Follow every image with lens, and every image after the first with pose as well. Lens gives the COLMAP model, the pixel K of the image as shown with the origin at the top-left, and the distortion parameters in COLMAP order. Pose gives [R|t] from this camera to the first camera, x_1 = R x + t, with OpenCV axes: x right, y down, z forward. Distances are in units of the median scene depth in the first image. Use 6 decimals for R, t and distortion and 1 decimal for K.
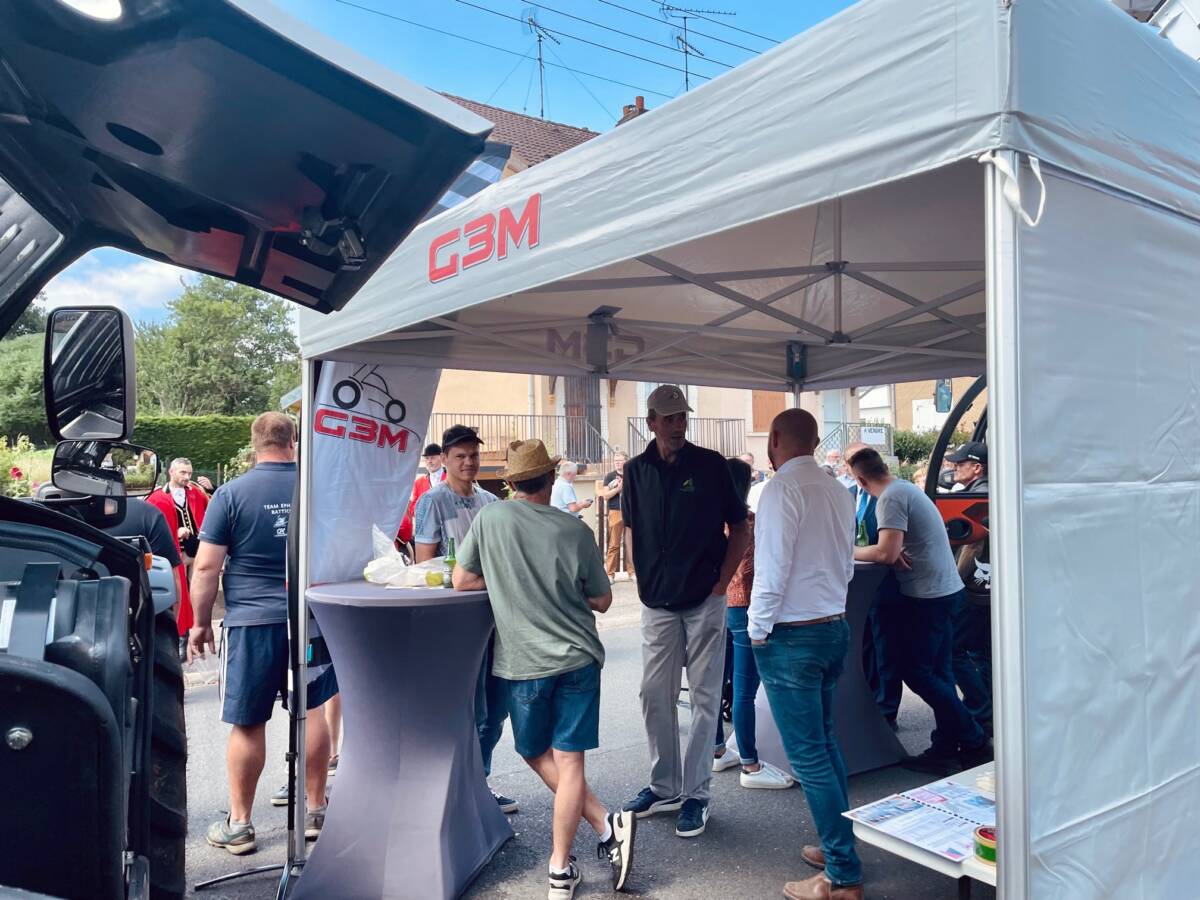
lens RADIAL K [[911.2, 0, 596.0], [0, 911.2, 451.3], [0, 0, 1]] dist [0.007220, -0.003116]
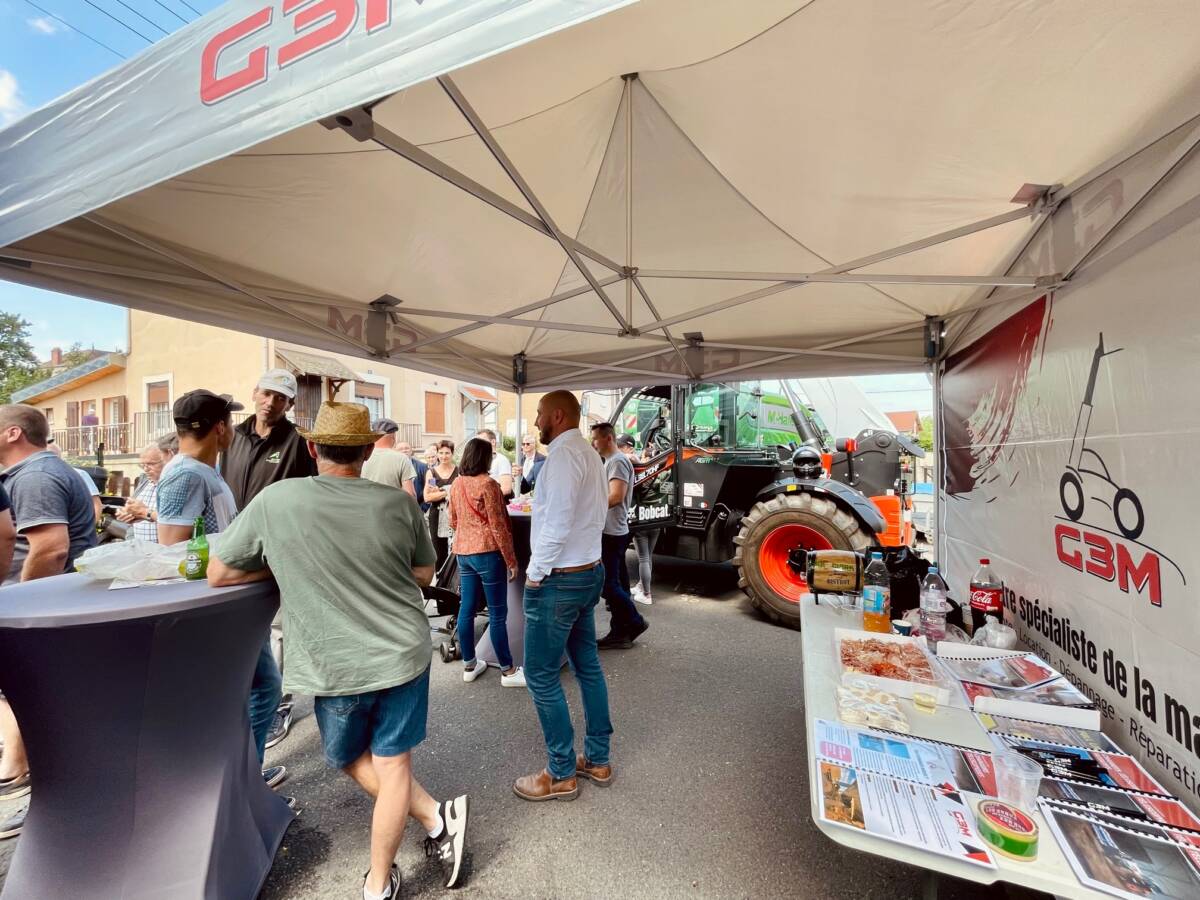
lens RADIAL K [[478.5, 0, 596.9], [0, 478.5, 453.8], [0, 0, 1]] dist [-0.008868, -0.000306]
pose [[0.851401, 0.008042, 0.524453, -0.075224], [-0.014208, 0.999869, 0.007734, 0.024607], [-0.524323, -0.014036, 0.851404, 0.365822]]
